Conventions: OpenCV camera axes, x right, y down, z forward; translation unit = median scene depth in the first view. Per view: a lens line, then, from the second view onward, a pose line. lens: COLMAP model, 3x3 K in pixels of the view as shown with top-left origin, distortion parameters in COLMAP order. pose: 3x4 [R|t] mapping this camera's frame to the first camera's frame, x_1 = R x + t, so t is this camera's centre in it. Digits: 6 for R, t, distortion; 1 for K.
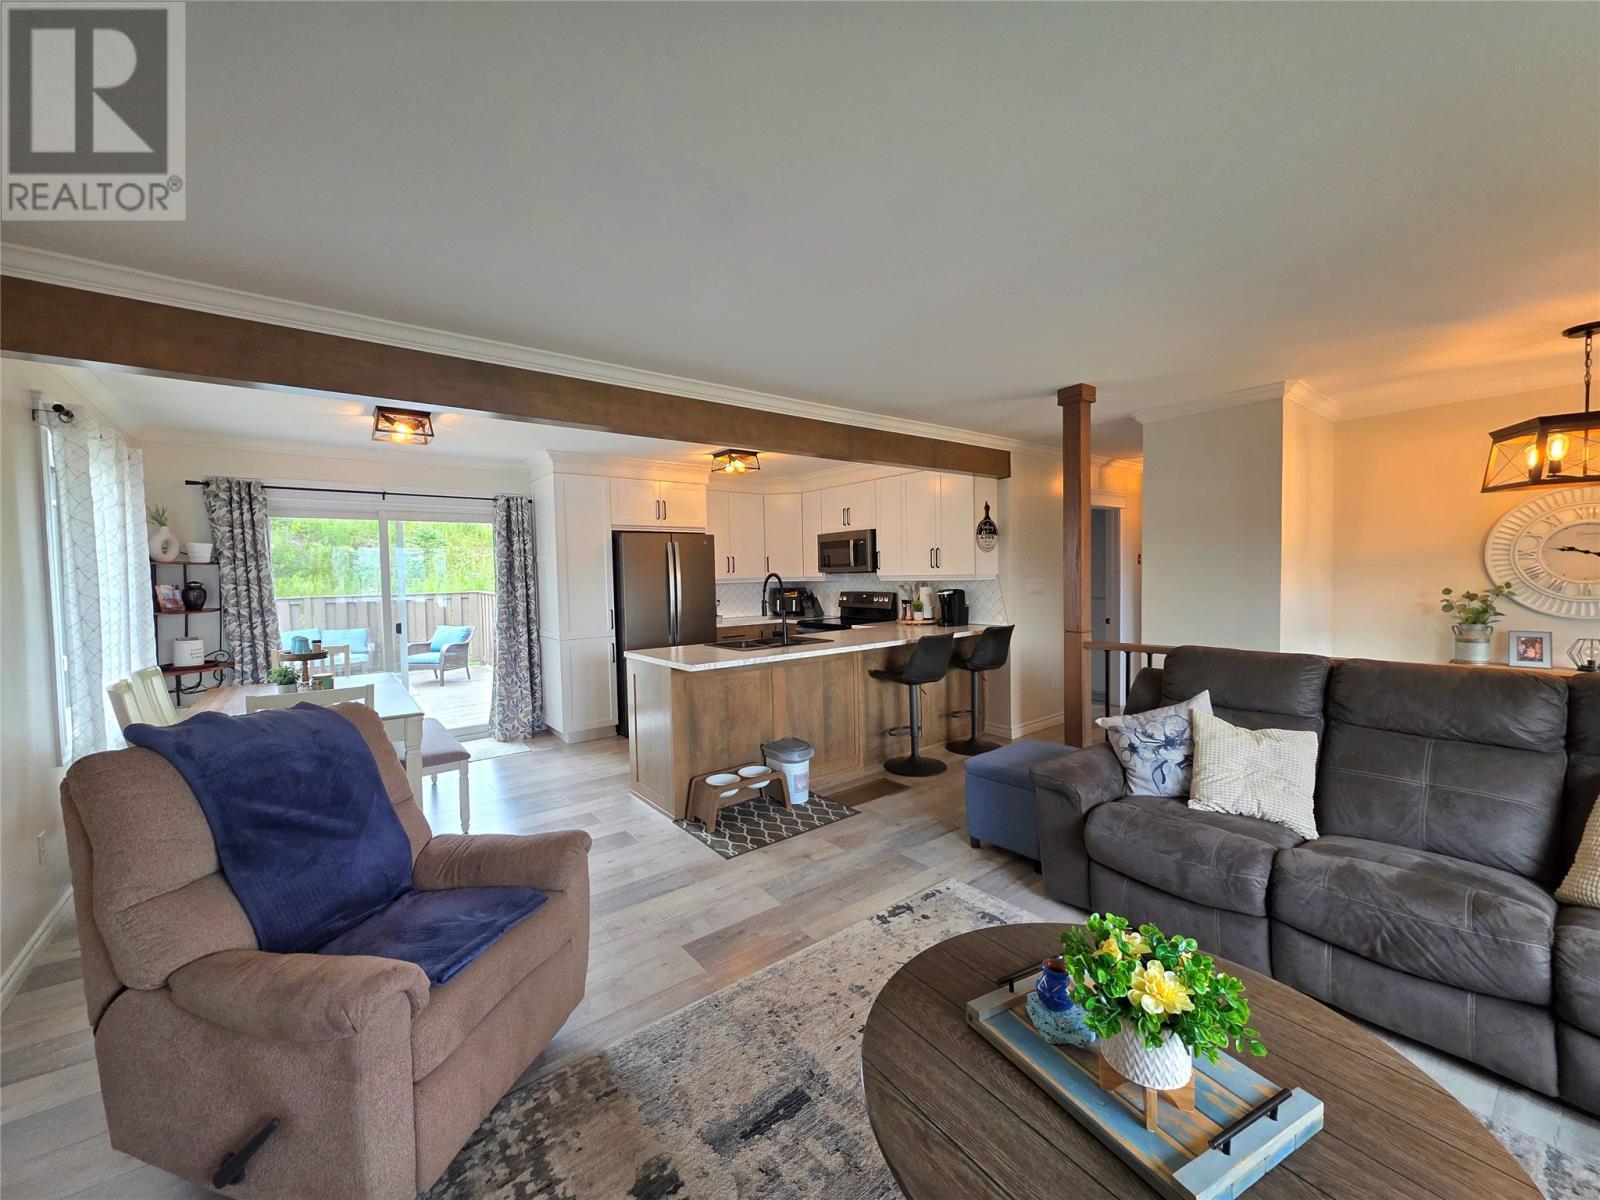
lens RADIAL K [[634.2, 0, 795.7], [0, 634.2, 593.3], [0, 0, 1]] dist [0.005325, 0.000074]
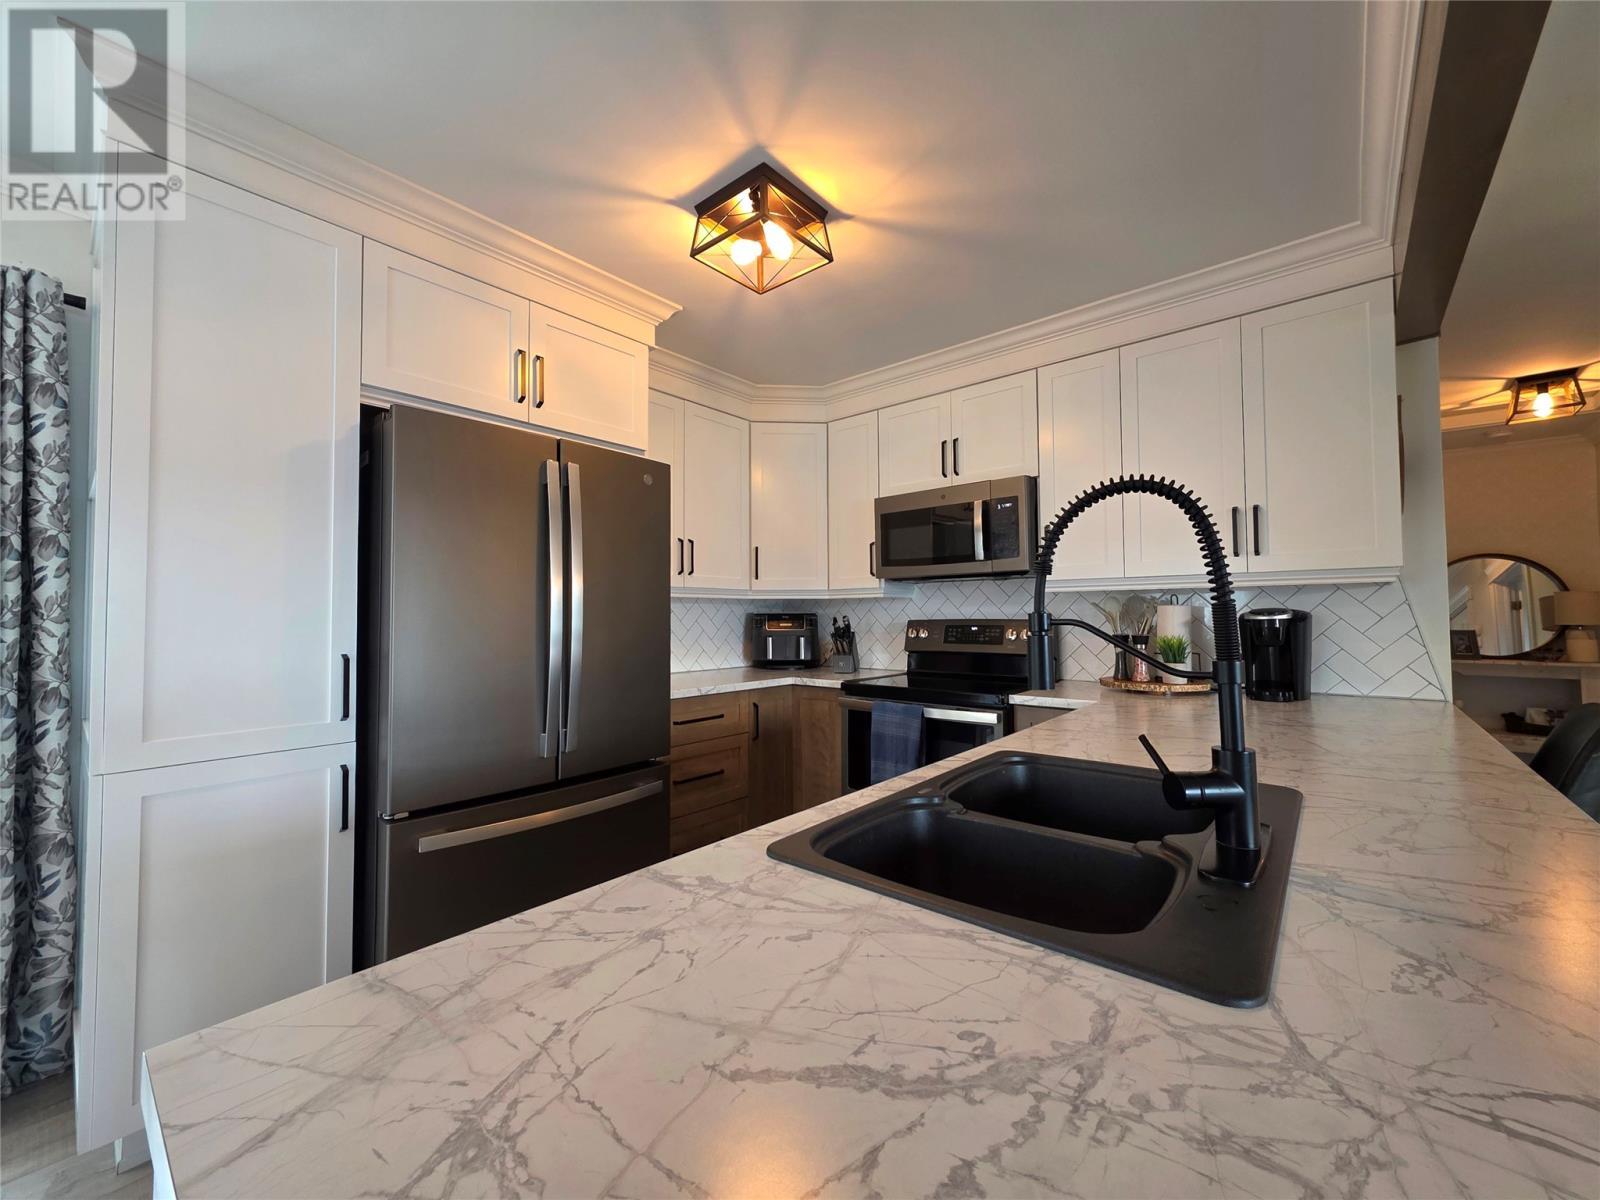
lens RADIAL K [[634.2, 0, 792.8], [0, 634.2, 596.2], [0, 0, 1]] dist [0.005325, 0.000074]
pose [[0.980937, 0.022533, 0.193017, -0.187066], [-0.009585, 0.997656, -0.067754, 0.021539], [-0.194091, 0.064612, 0.978853, 0.885620]]
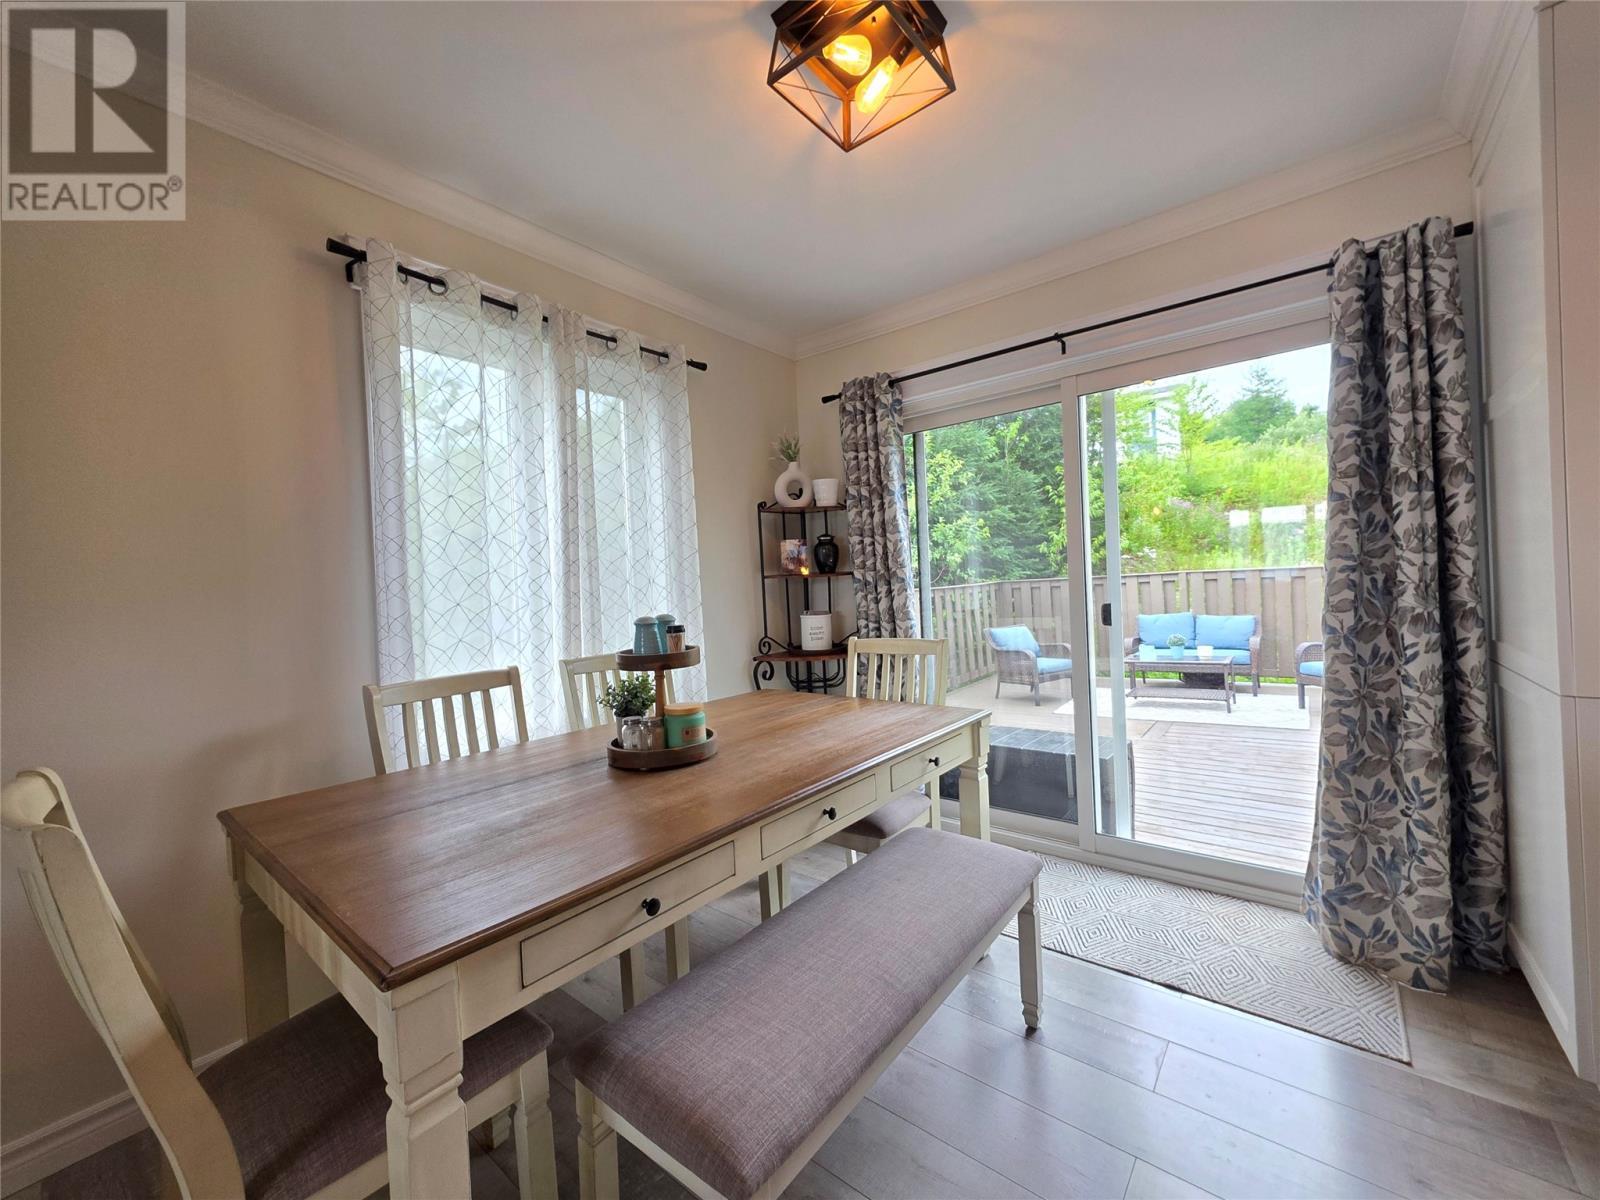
lens RADIAL K [[634.2, 0, 799.9], [0, 634.2, 594.4], [0, 0, 1]] dist [0.005325, 0.000074]
pose [[0.236145, 0.019573, -0.971521, -0.260077], [0.005527, 0.999754, 0.021486, 0.036117], [0.971702, -0.010444, 0.235979, 0.841870]]
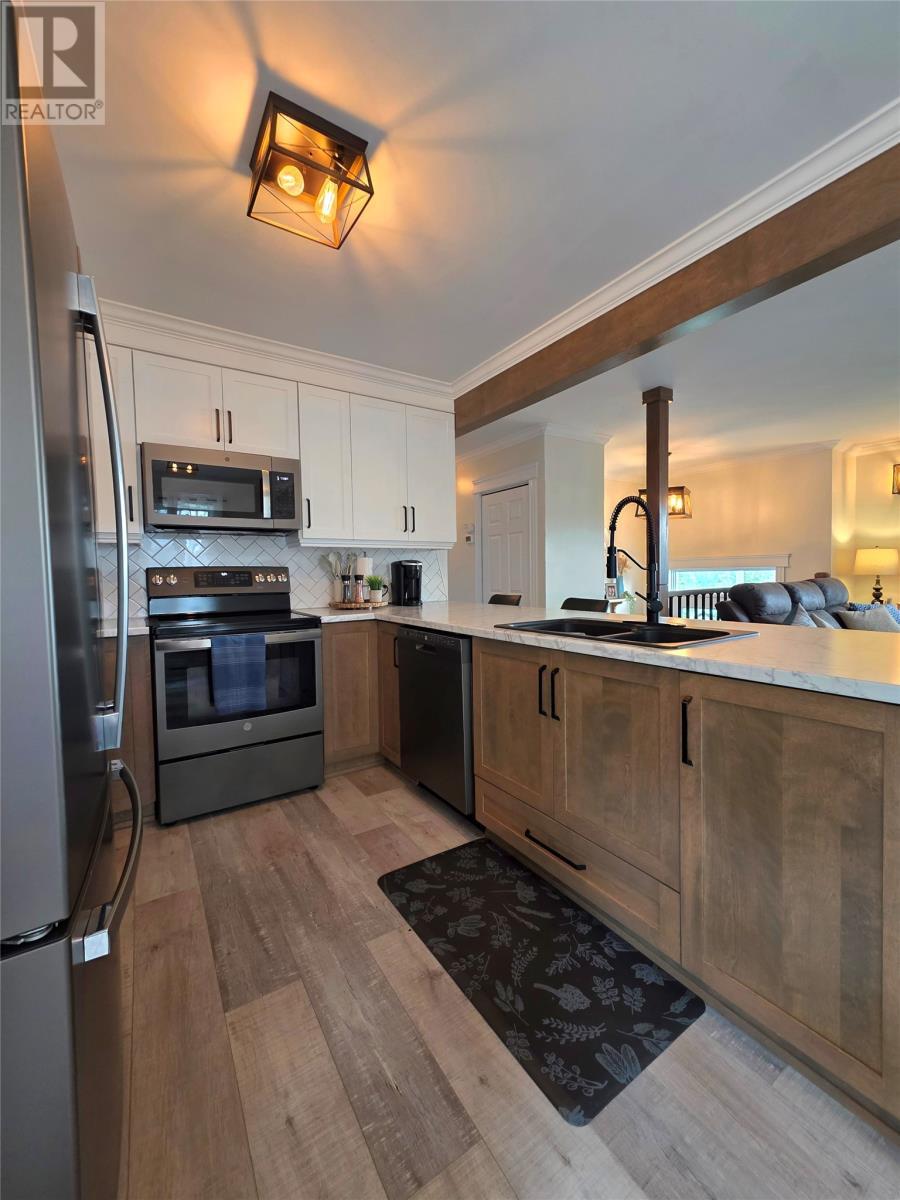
lens RADIAL K [[475.7, 0, 456.8], [0, 475.7, 592.9], [0, 0, 1]] dist [0.005325, 0.000074]
pose [[0.061892, -0.024163, 0.997790, -0.489925], [0.052286, 0.998413, 0.020935, 0.036563], [-0.996712, 0.050875, 0.063058, 1.211833]]
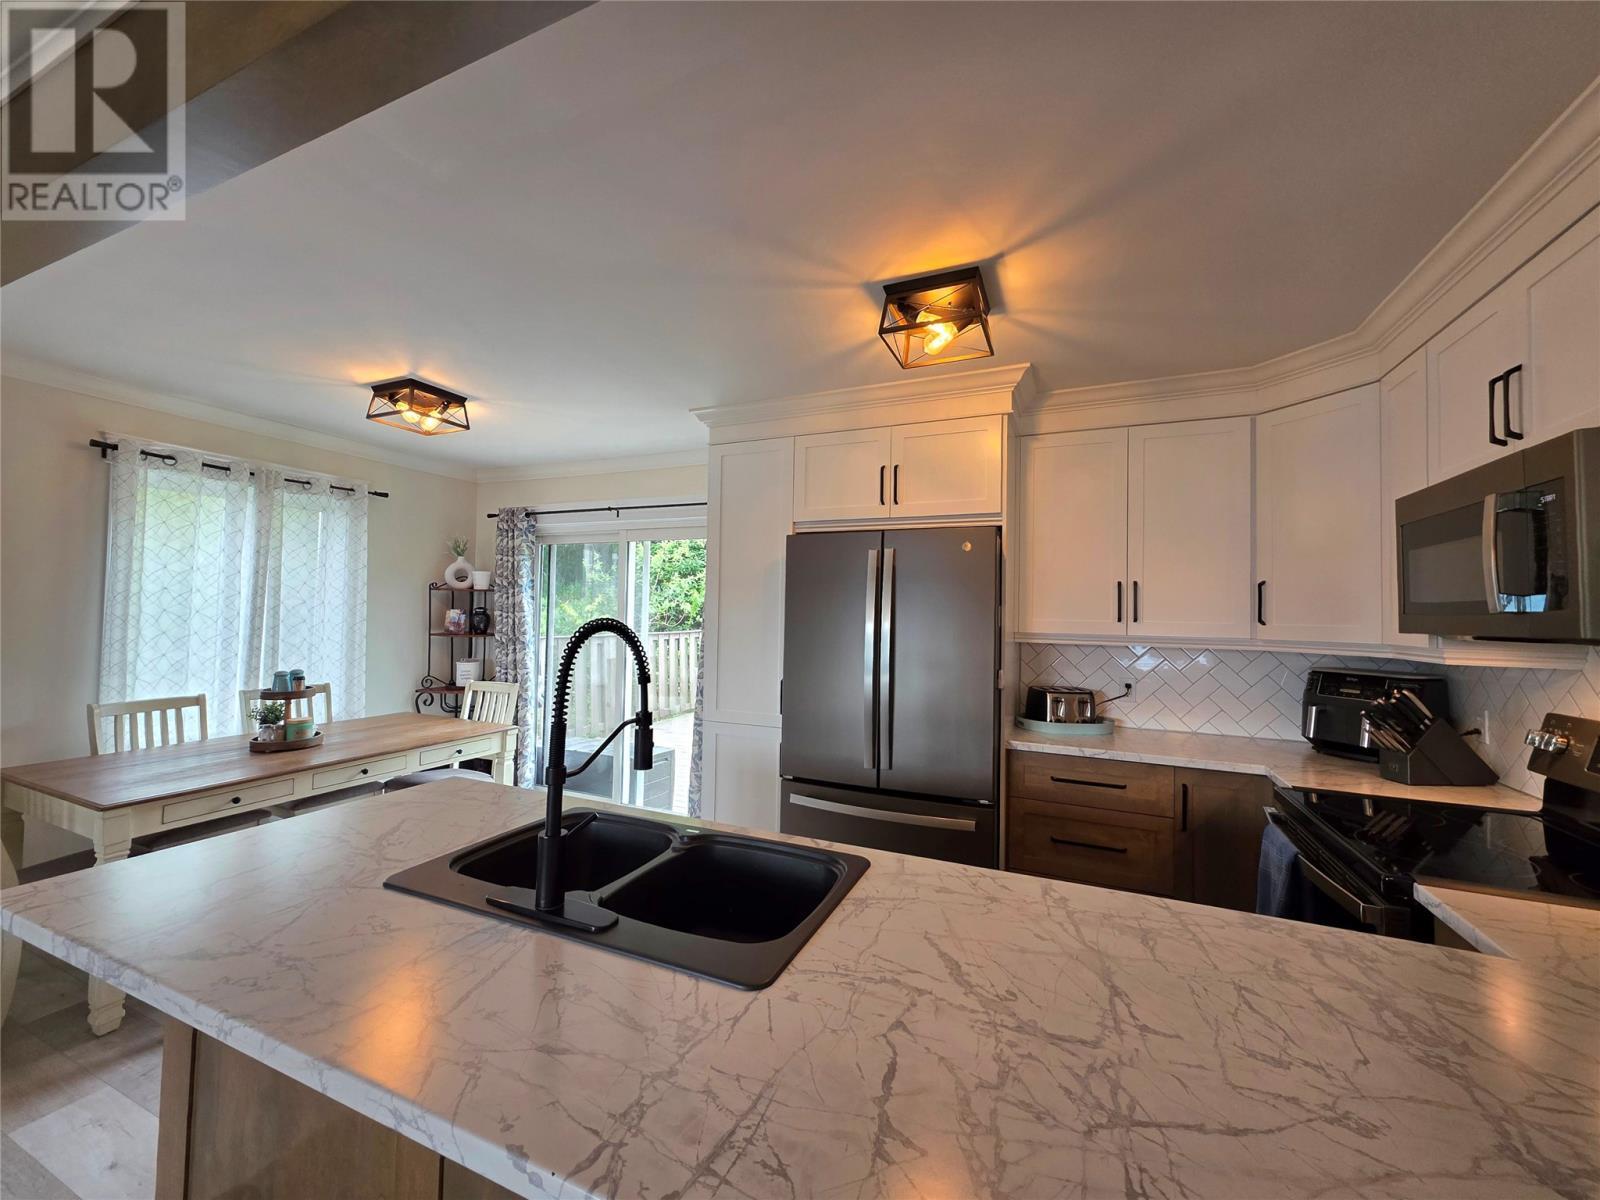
lens RADIAL K [[634.2, 0, 792.7], [0, 634.2, 595.6], [0, 0, 1]] dist [0.005325, 0.000074]
pose [[0.469845, 0.004081, -0.882739, 0.257865], [-0.057167, 0.998031, -0.025813, -0.042686], [0.880896, 0.062592, 0.469153, 1.009887]]
